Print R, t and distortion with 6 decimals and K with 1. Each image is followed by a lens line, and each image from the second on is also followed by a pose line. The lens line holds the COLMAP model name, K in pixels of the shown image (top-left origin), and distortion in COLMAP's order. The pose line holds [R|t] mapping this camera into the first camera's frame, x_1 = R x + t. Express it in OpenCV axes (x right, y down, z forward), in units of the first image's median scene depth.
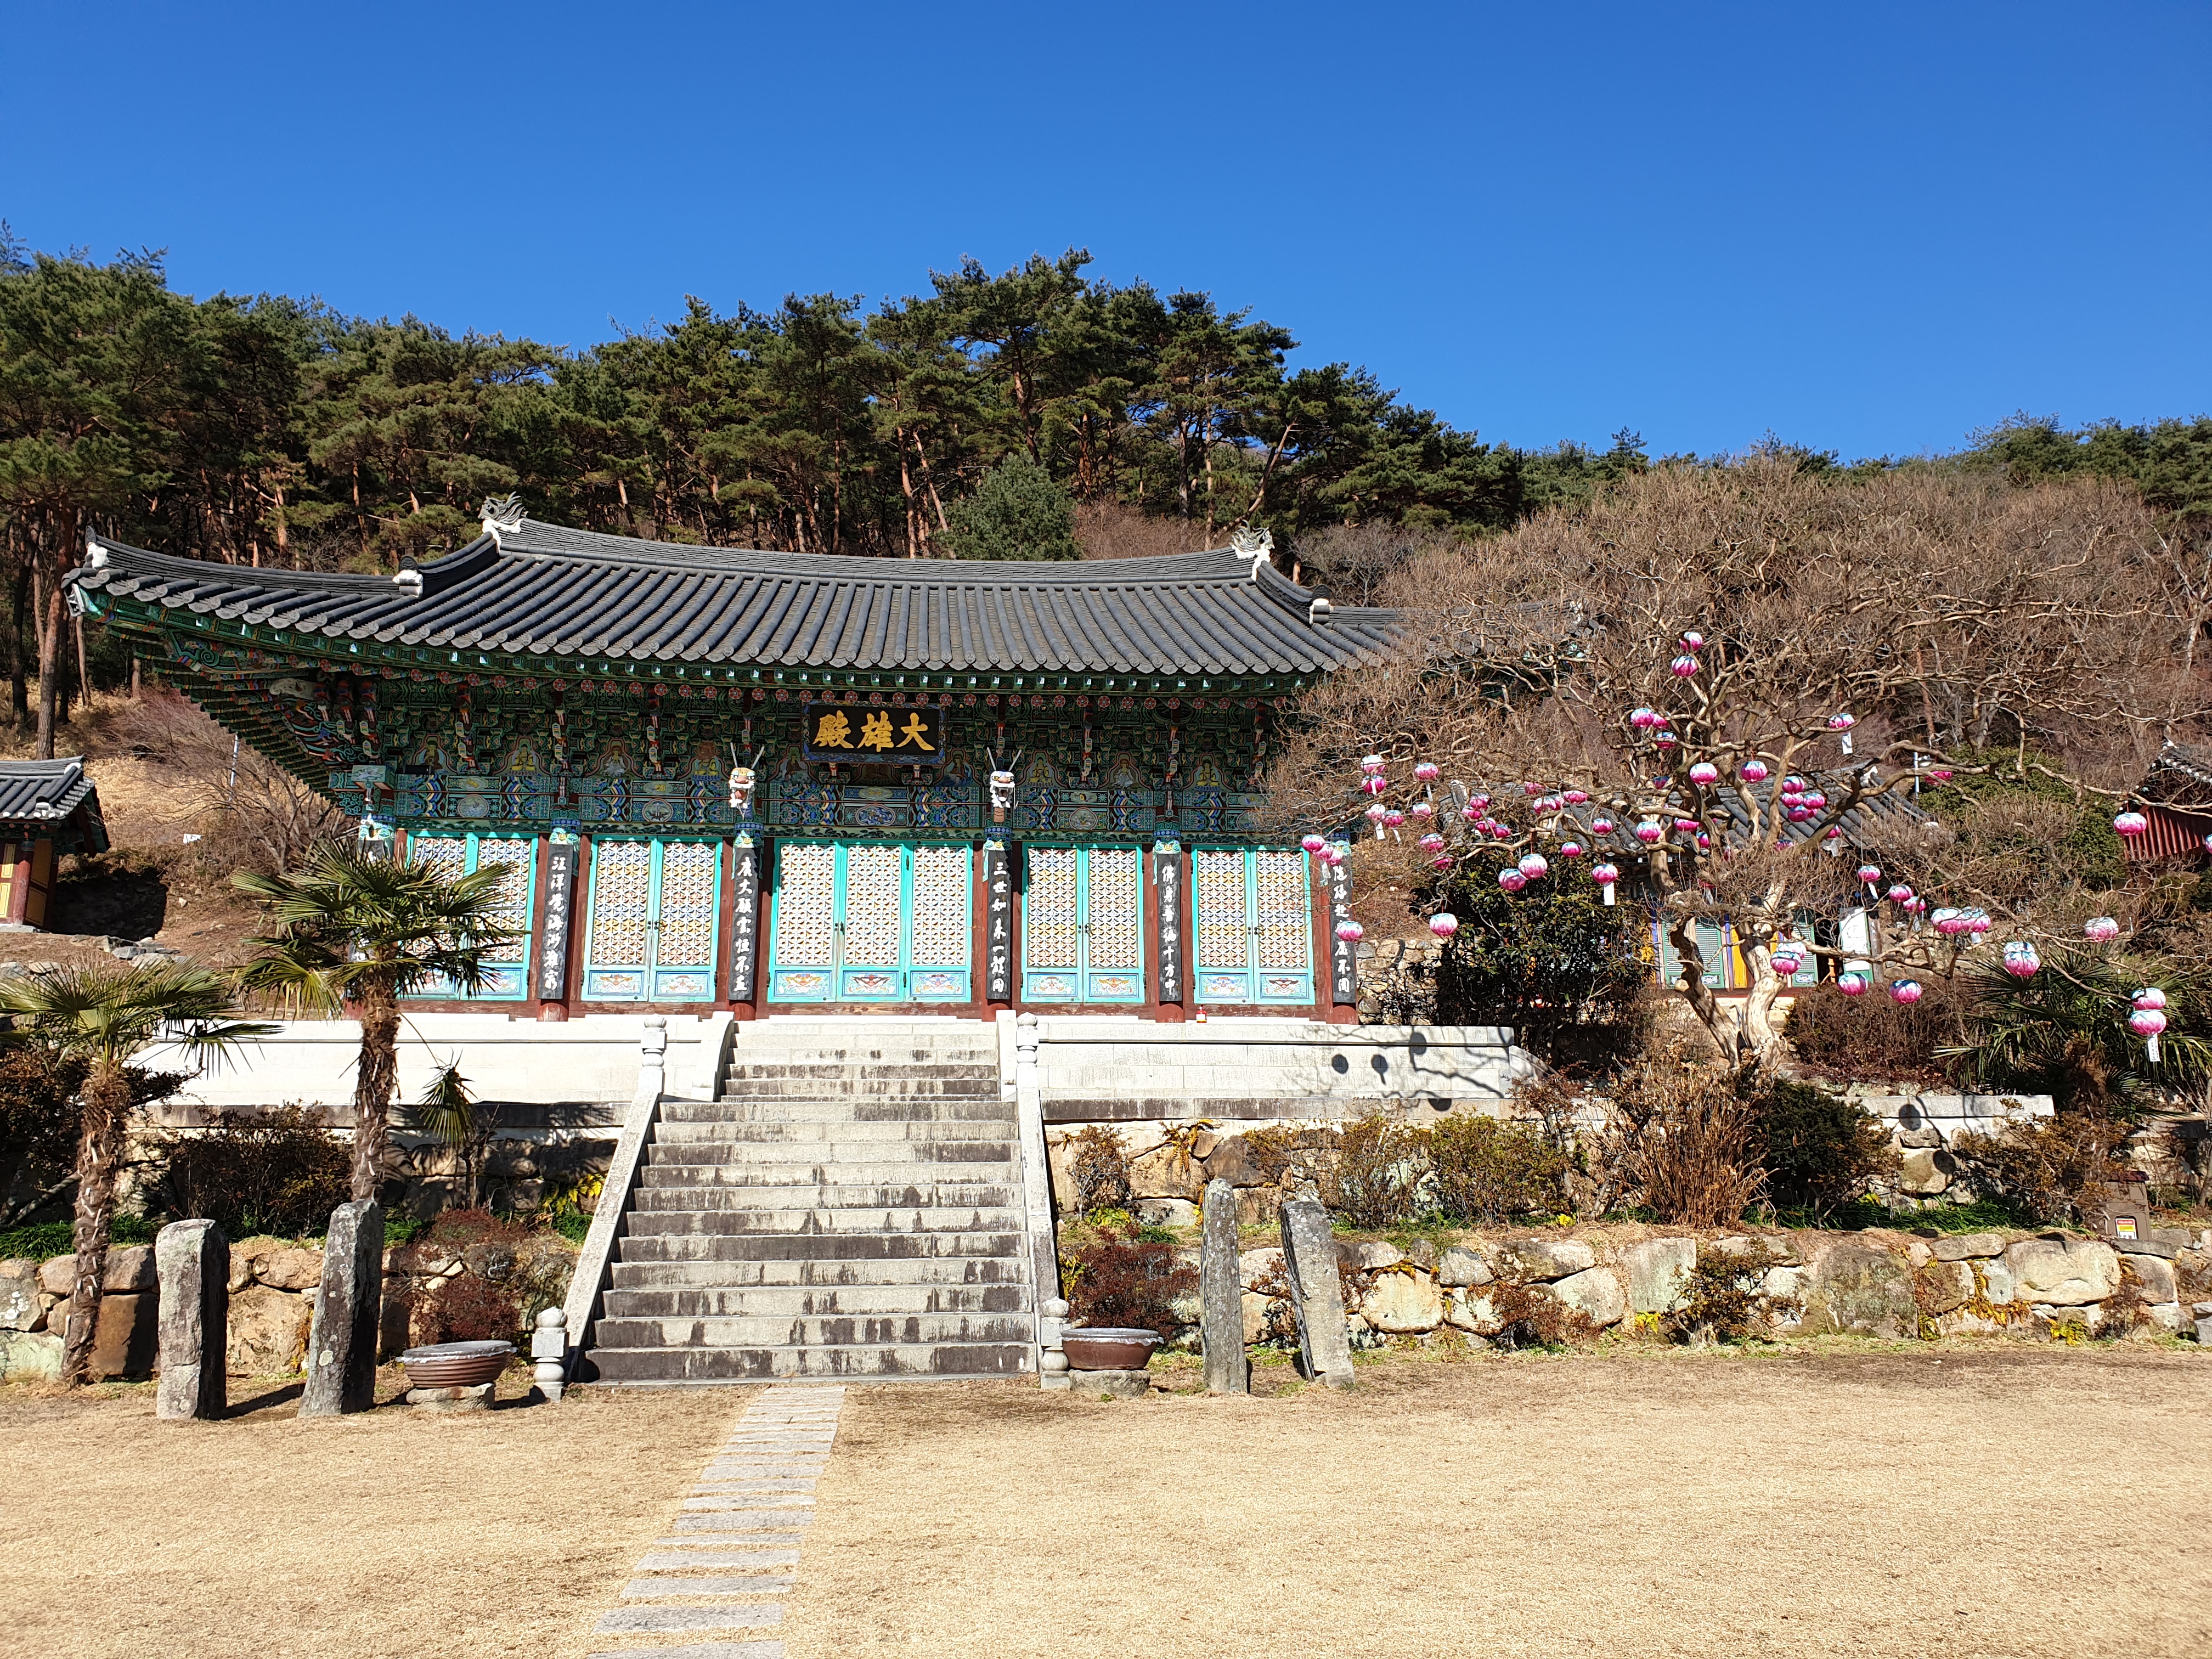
lens RADIAL K [[1690.1, 0, 1106.0], [0, 1690.1, 829.5], [0, 0, 1]] dist [0.032108, -0.002421]
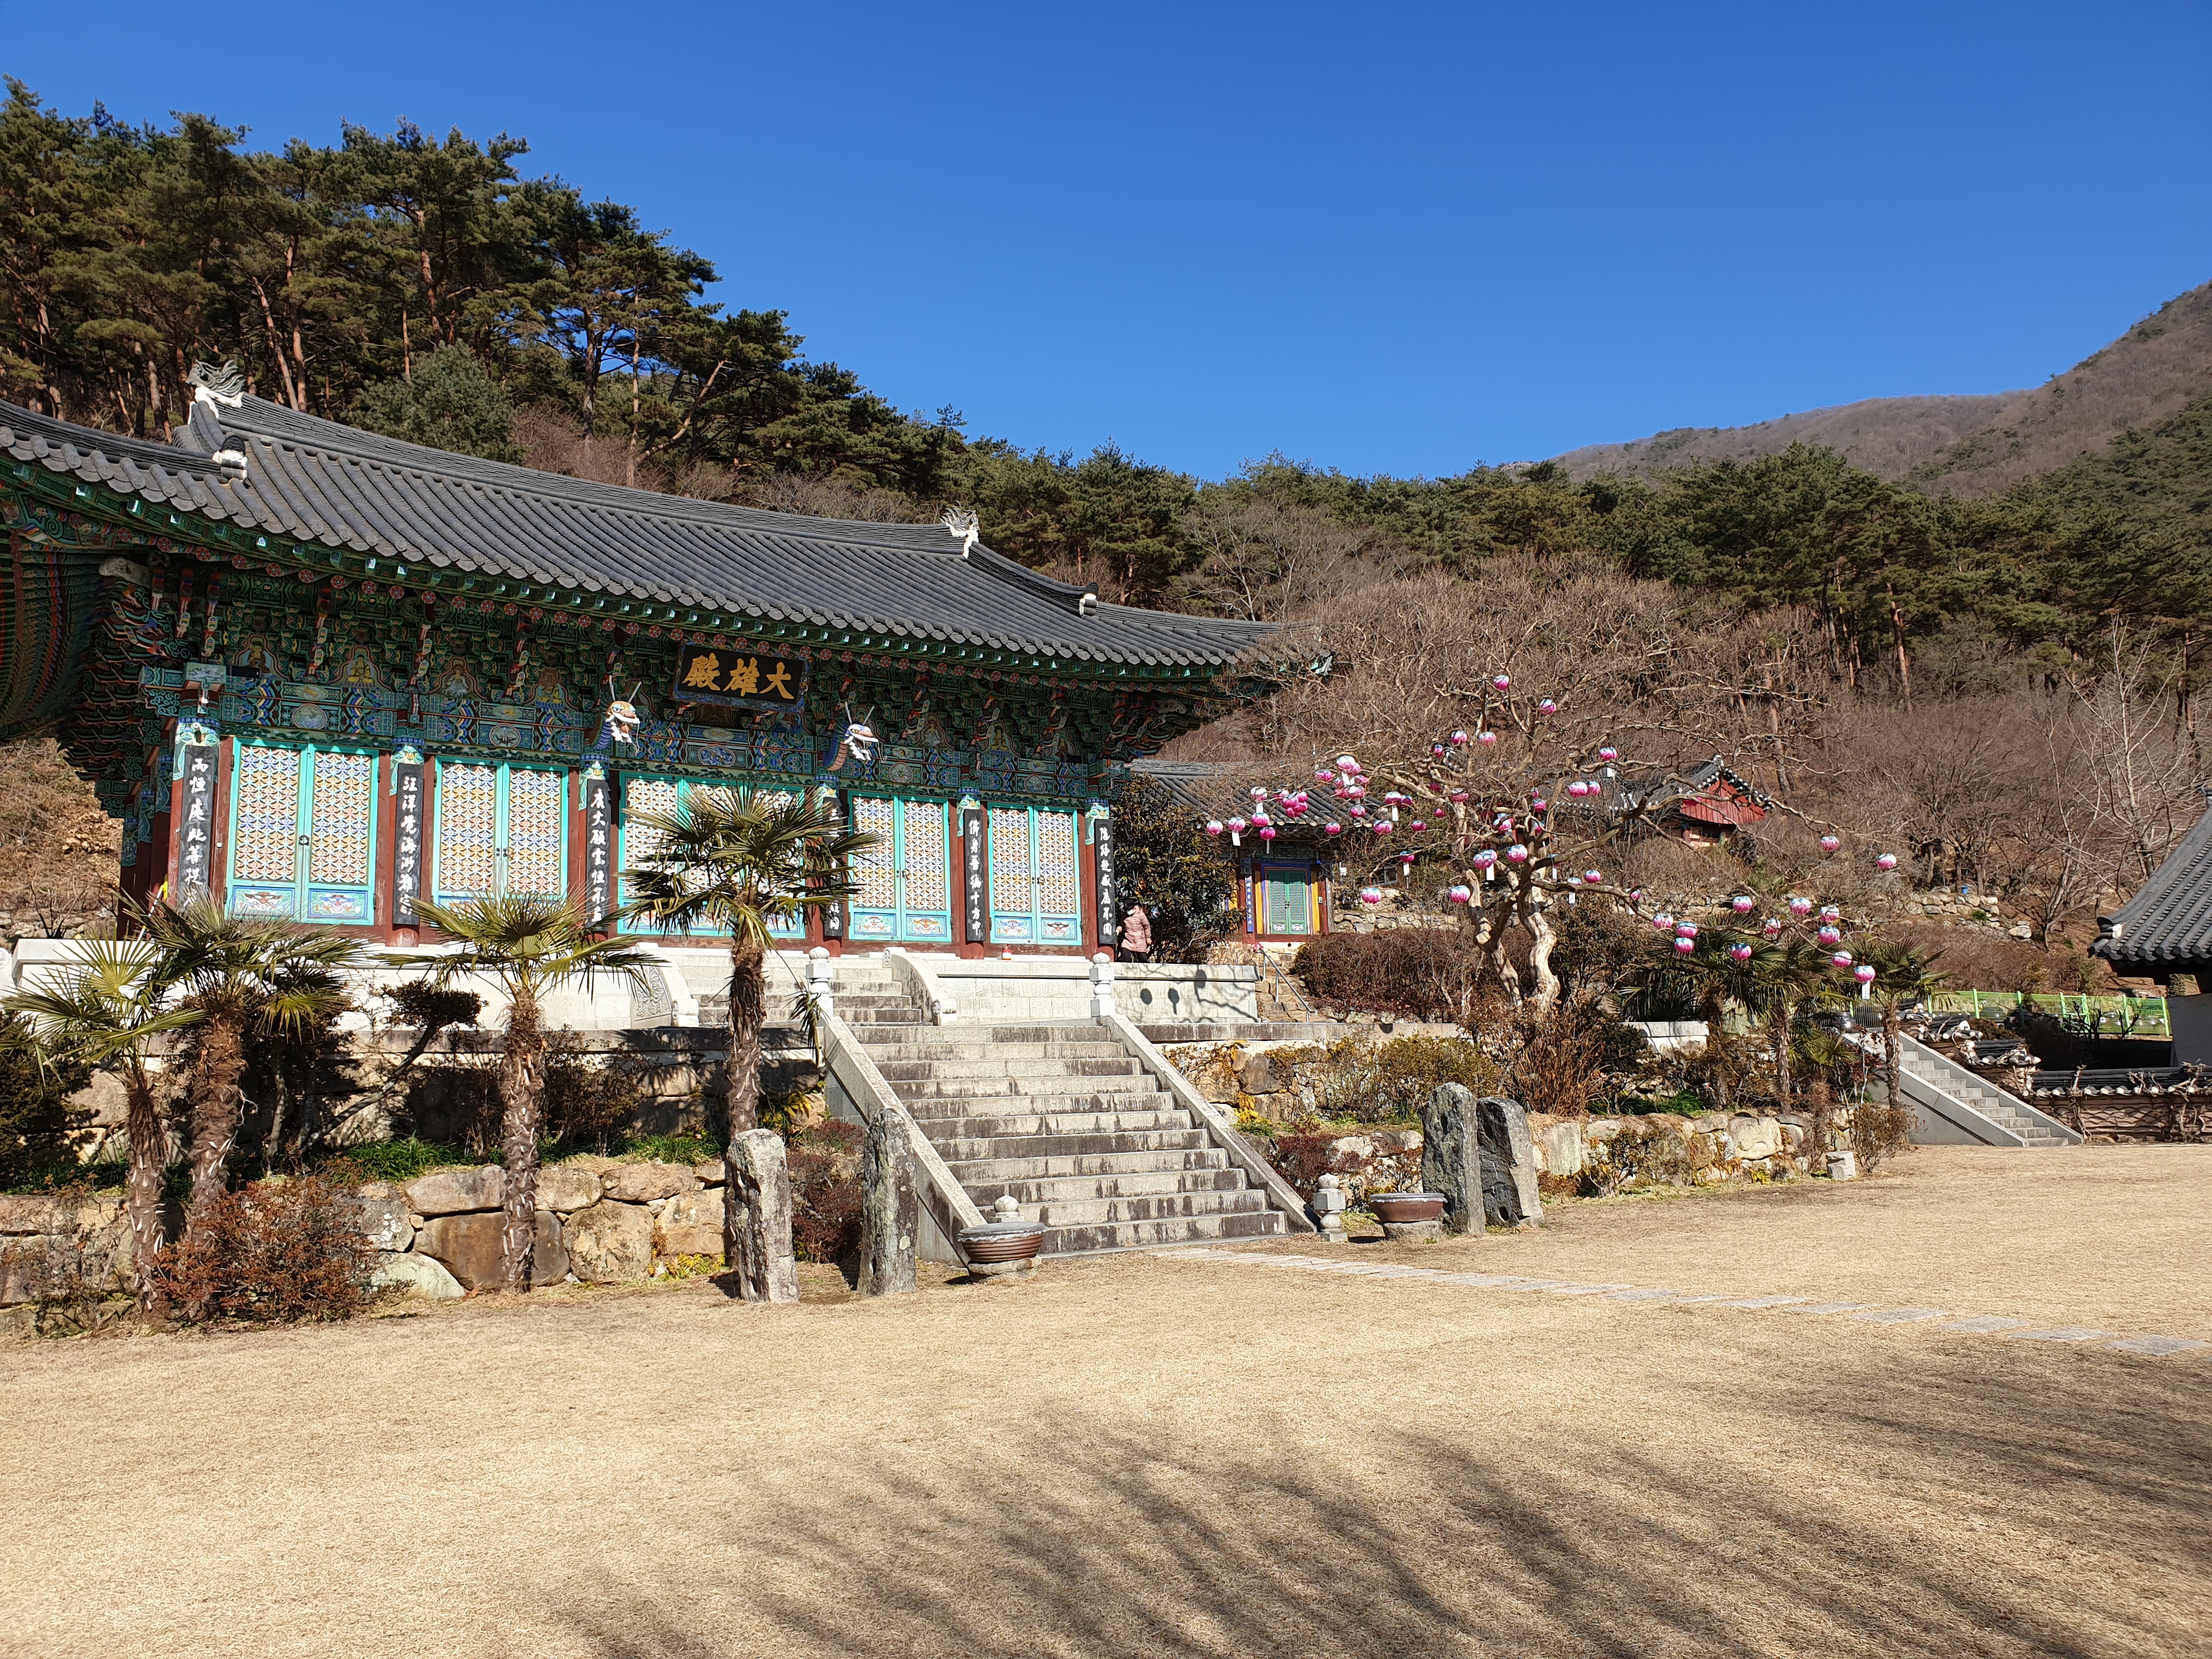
lens RADIAL K [[1703.8, 0, 1106.0], [0, 1703.8, 829.5], [0, 0, 1]] dist [0.028887, -0.010649]
pose [[0.890531, 0.051718, 0.451974, -0.401023], [-0.068192, 0.997467, 0.020223, -0.000624], [-0.449783, -0.048830, 0.891802, -0.040094]]
